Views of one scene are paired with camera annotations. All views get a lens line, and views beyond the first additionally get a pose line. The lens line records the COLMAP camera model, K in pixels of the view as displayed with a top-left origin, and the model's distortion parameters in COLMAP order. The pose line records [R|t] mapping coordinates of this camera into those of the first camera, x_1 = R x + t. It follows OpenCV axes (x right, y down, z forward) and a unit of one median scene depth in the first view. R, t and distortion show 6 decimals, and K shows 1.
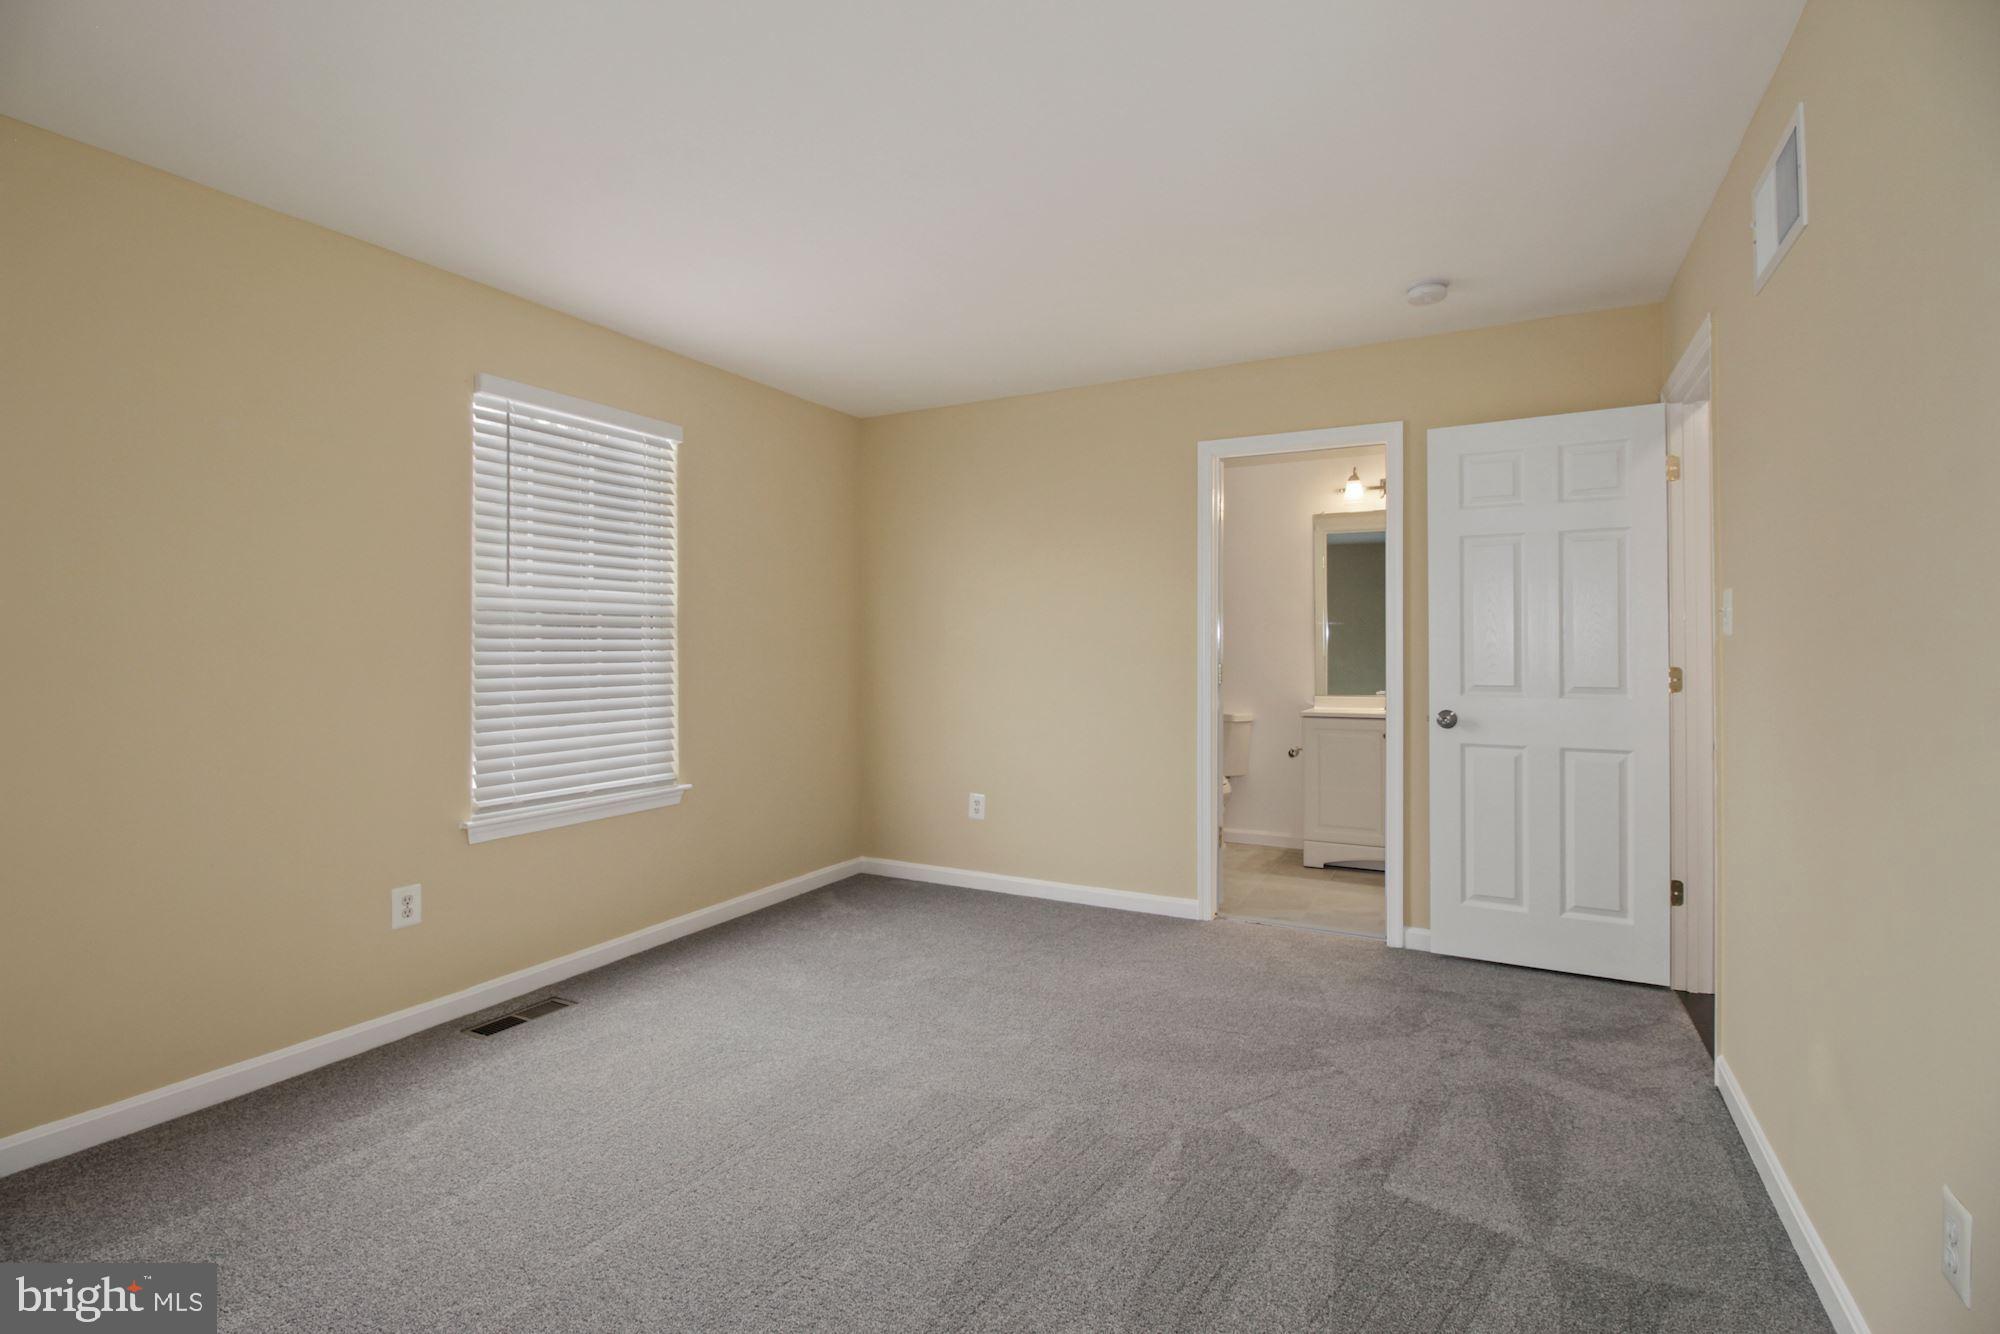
lens RADIAL K [[923.3, 0, 998.9], [0, 923.3, 655.1], [0, 0, 1]] dist [0.024475, -0.014935]
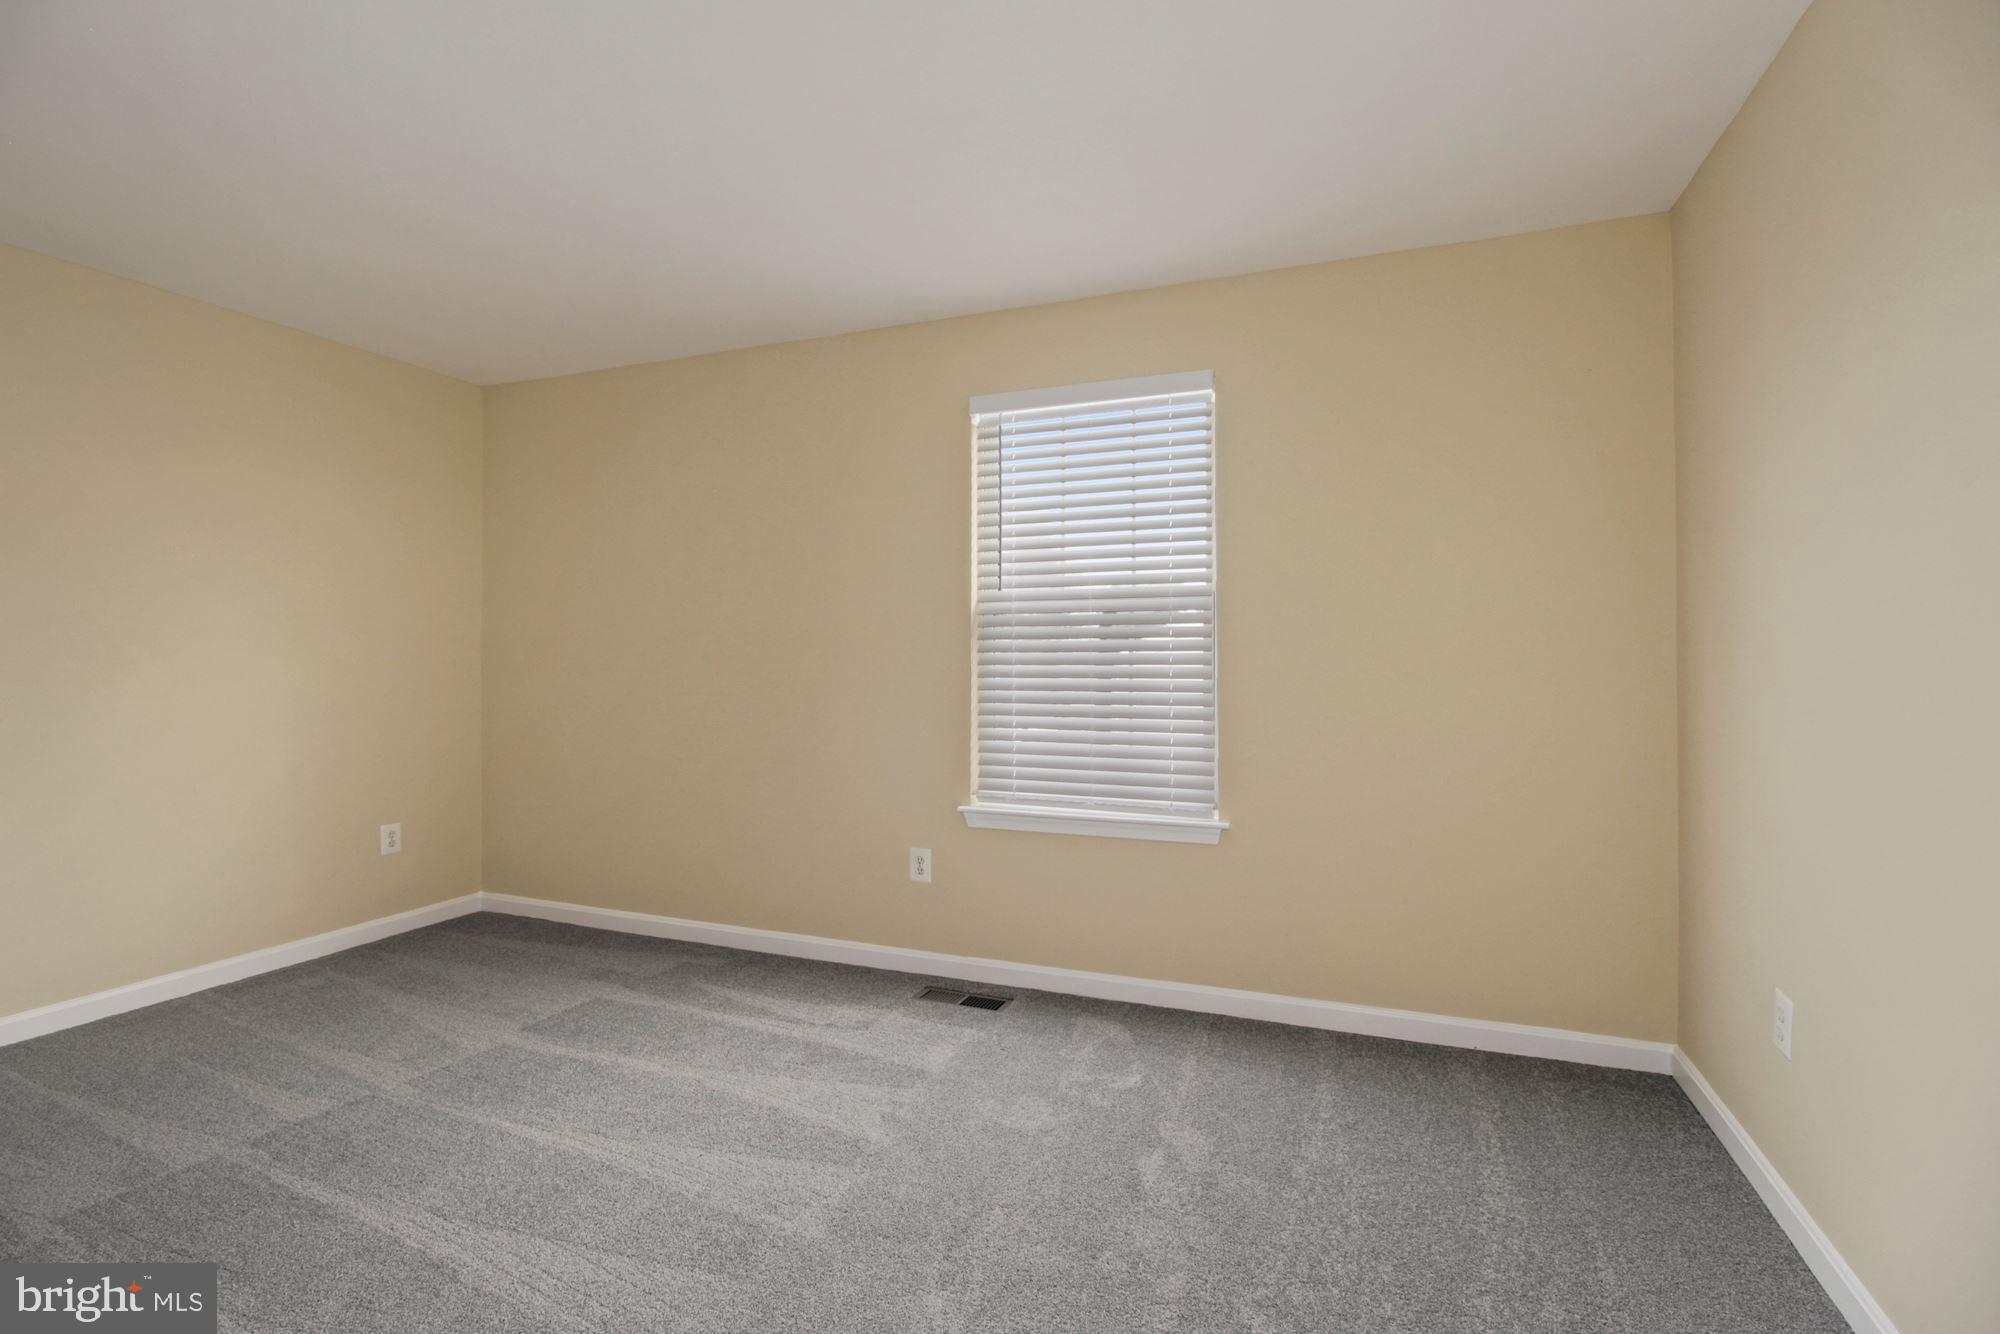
lens RADIAL K [[914.1, 0, 1013.3], [0, 914.1, 645.1], [0, 0, 1]] dist [-0.001440, -0.000331]
pose [[0.121145, -0.001106, -0.992634, 0.502603], [-0.000722, 0.999999, -0.001202, -0.011058], [0.992635, 0.000862, 0.121144, 0.897008]]
